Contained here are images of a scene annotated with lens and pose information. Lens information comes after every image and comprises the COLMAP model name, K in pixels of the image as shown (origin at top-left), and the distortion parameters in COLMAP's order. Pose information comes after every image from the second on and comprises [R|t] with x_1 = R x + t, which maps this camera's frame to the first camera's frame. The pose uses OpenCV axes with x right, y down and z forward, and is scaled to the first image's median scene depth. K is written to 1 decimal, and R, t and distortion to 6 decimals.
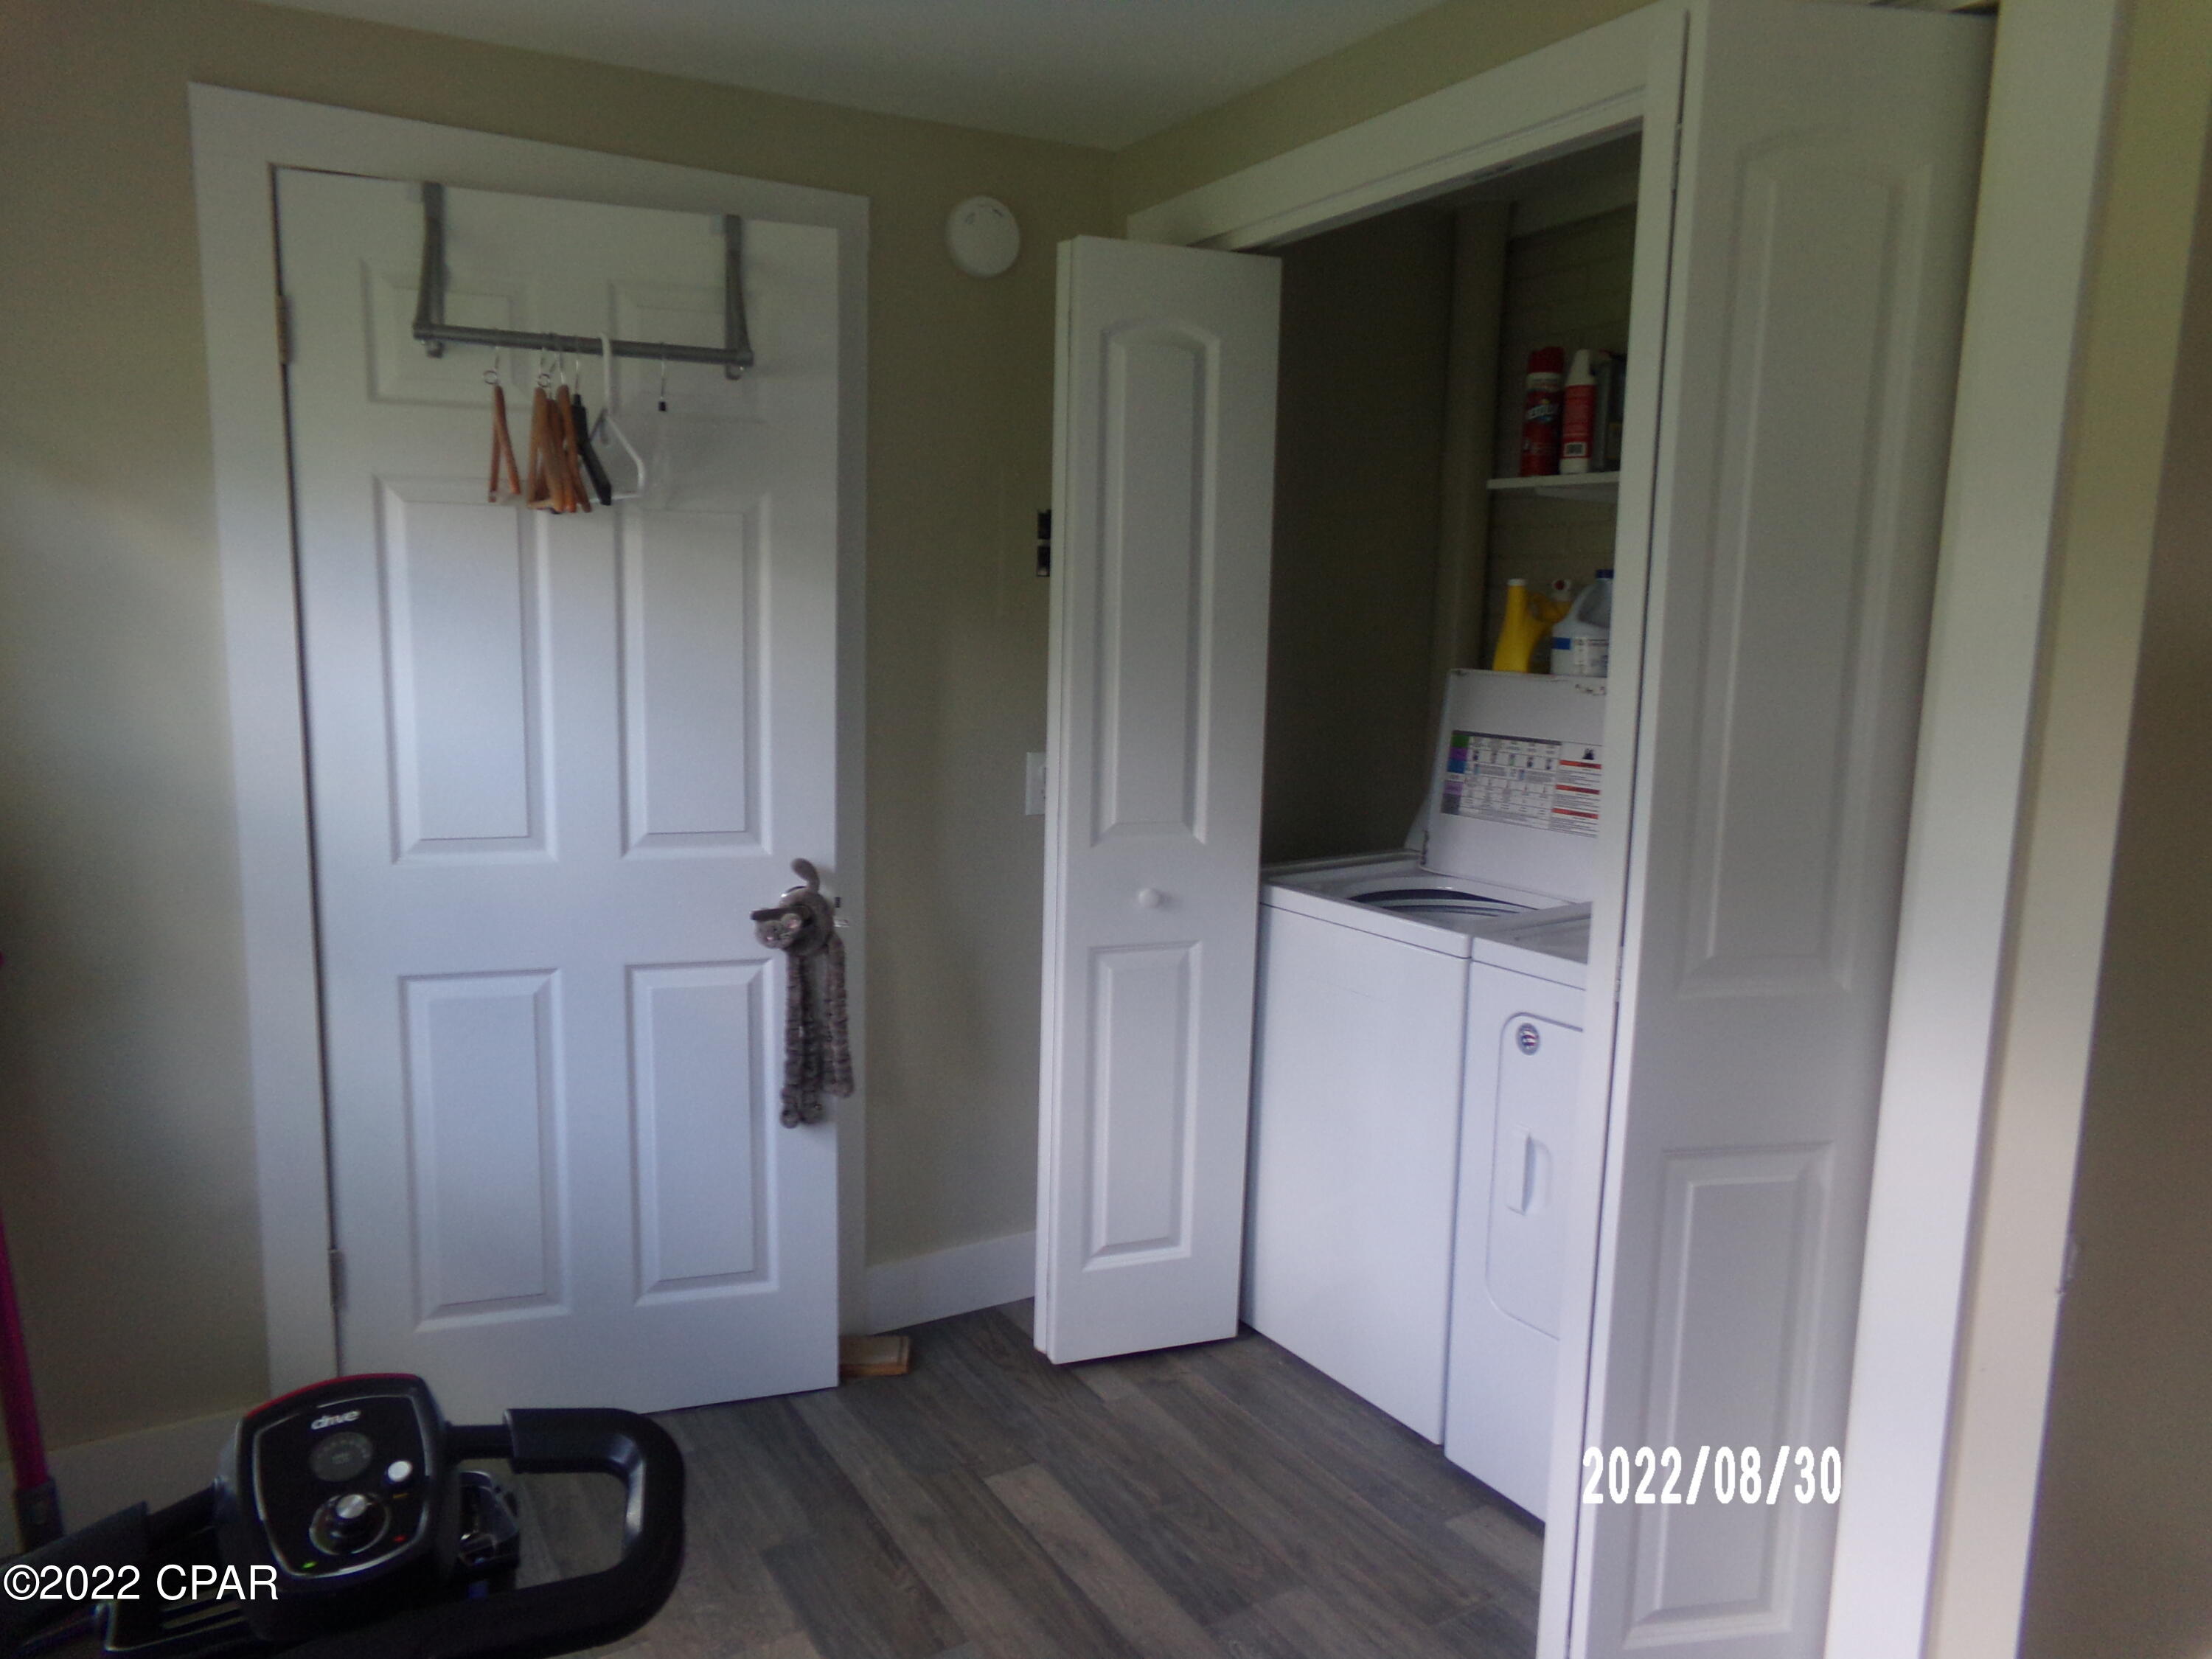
lens RADIAL K [[1479.0, 0, 1106.0], [0, 1479.0, 829.5], [0, 0, 1]] dist [0.033345, -0.034347]
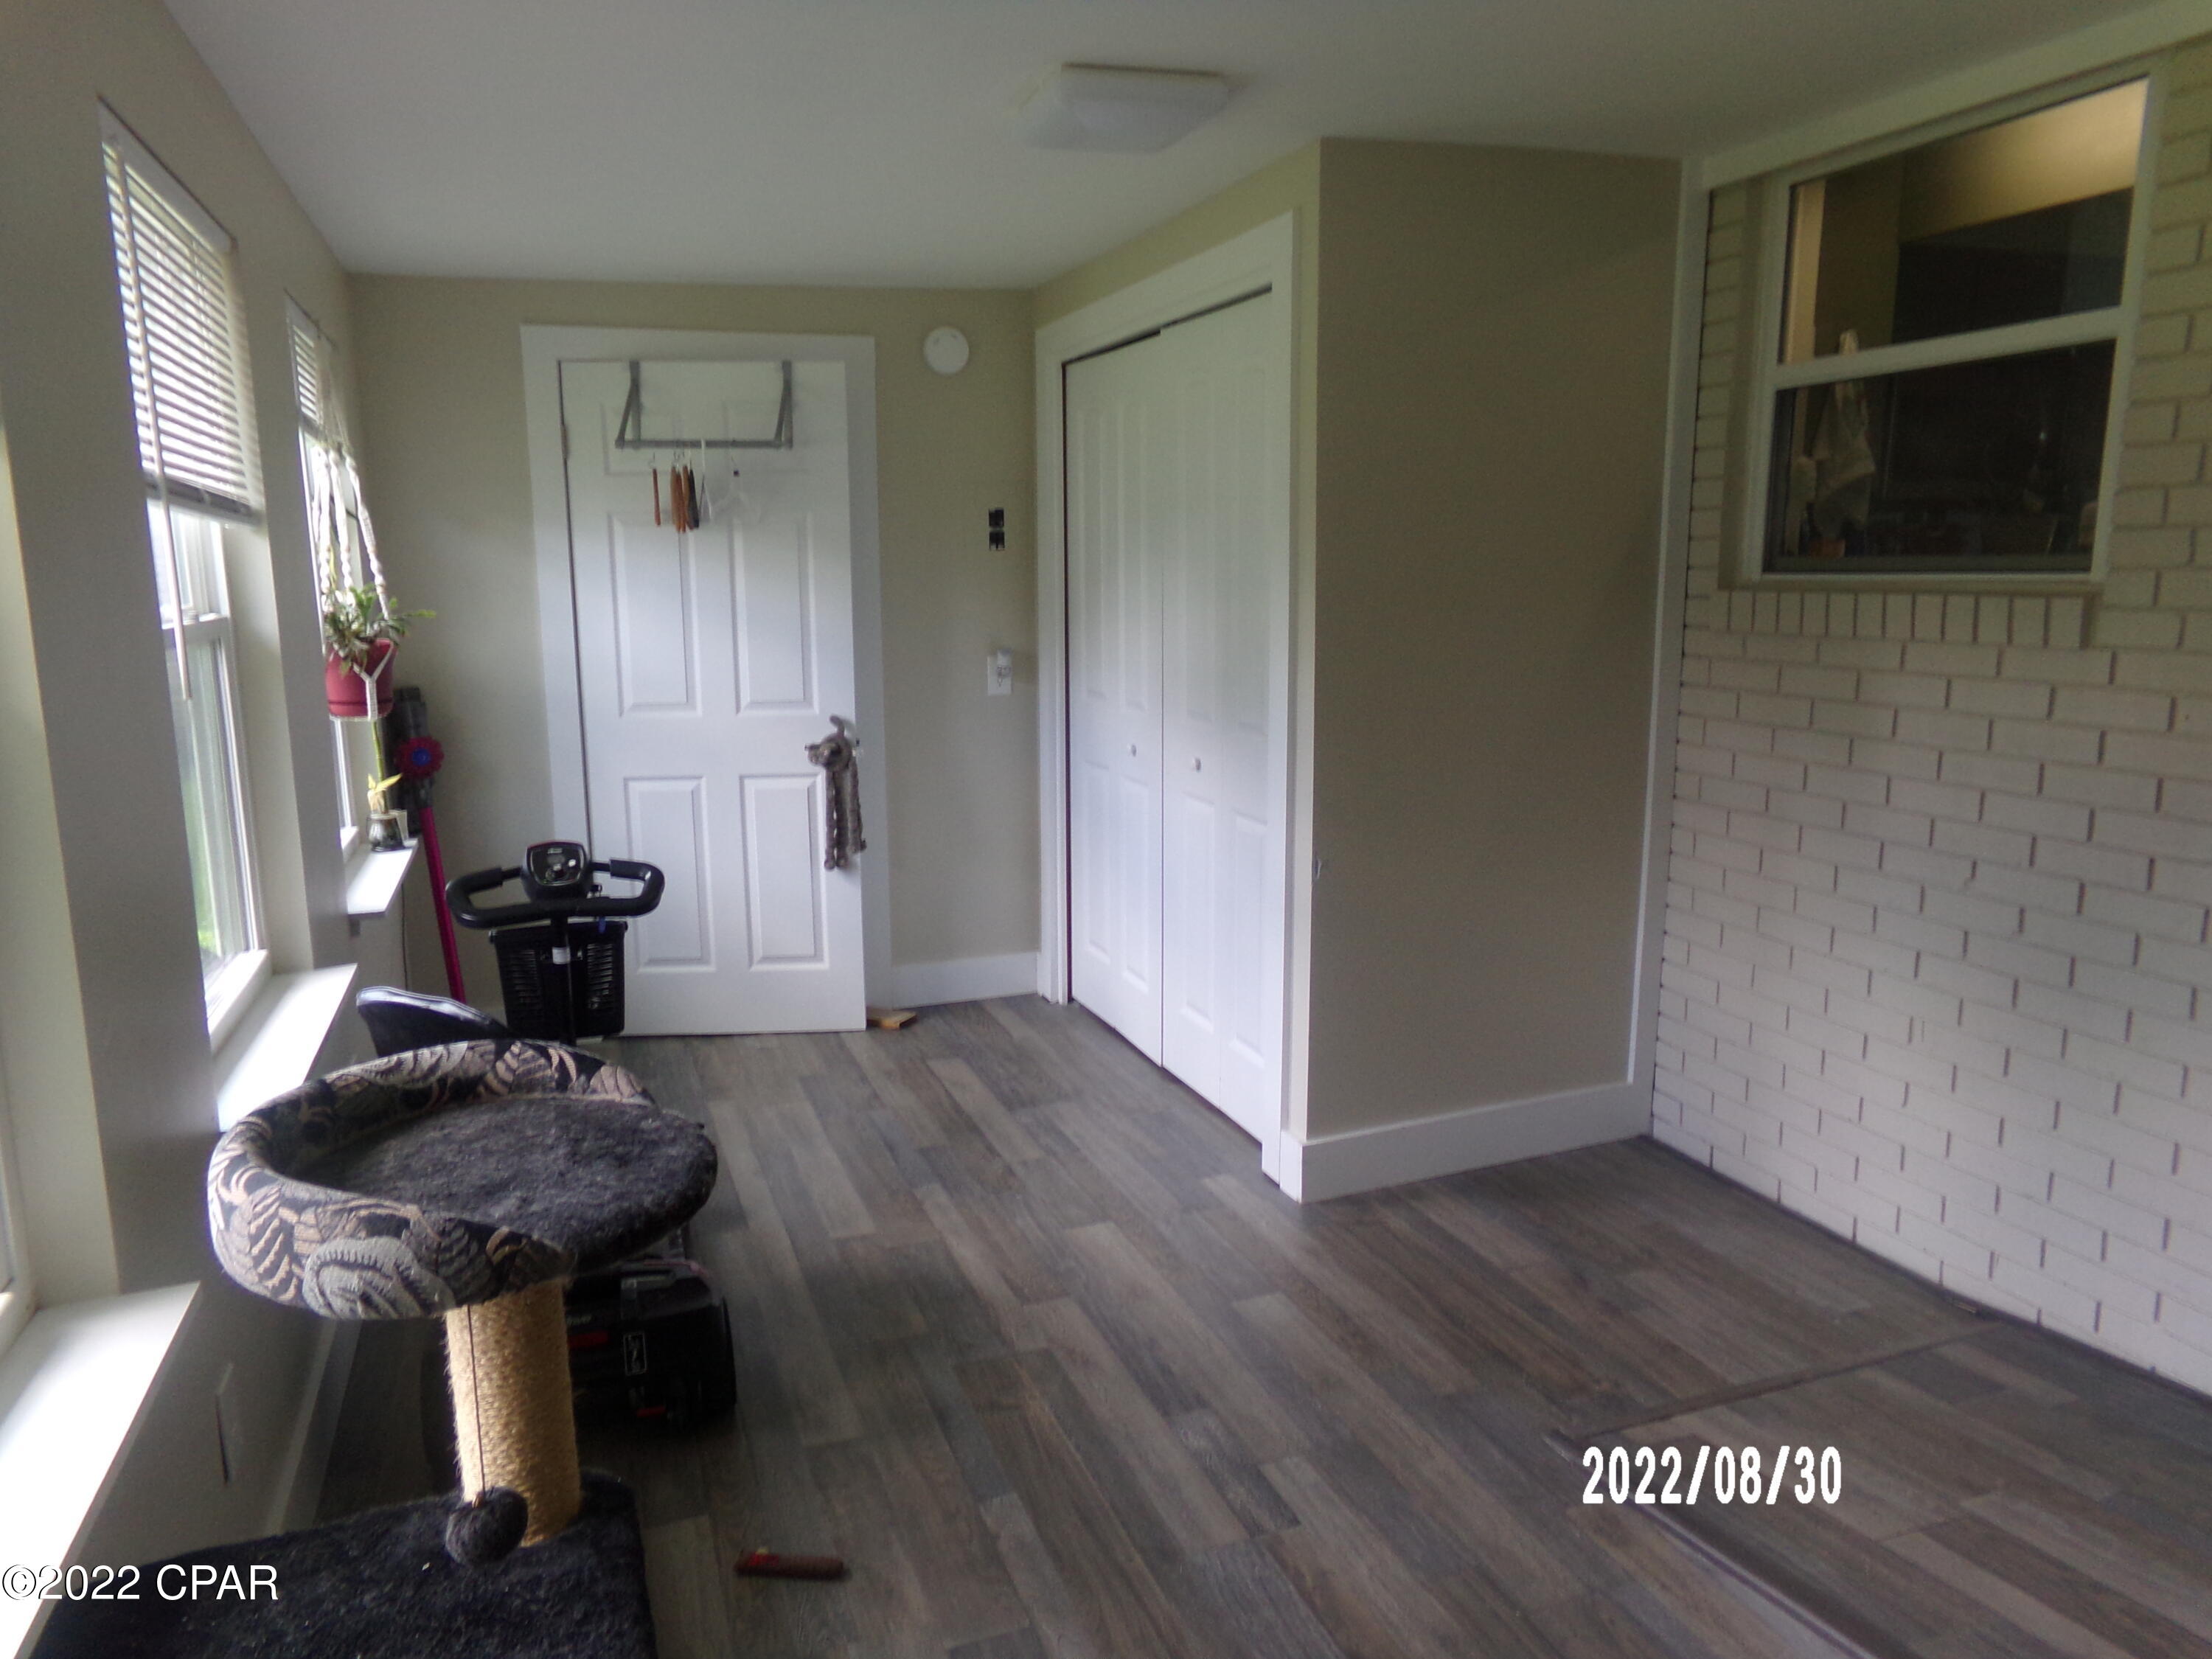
lens RADIAL K [[1549.6, 0, 1095.0], [0, 1549.6, 838.3], [0, 0, 1]] dist [-0.078840, 0.167460]
pose [[0.975759, -0.002732, -0.218832, 0.508360], [0.004215, 0.999971, 0.006312, 0.158676], [0.218808, -0.007082, 0.975742, -0.735680]]
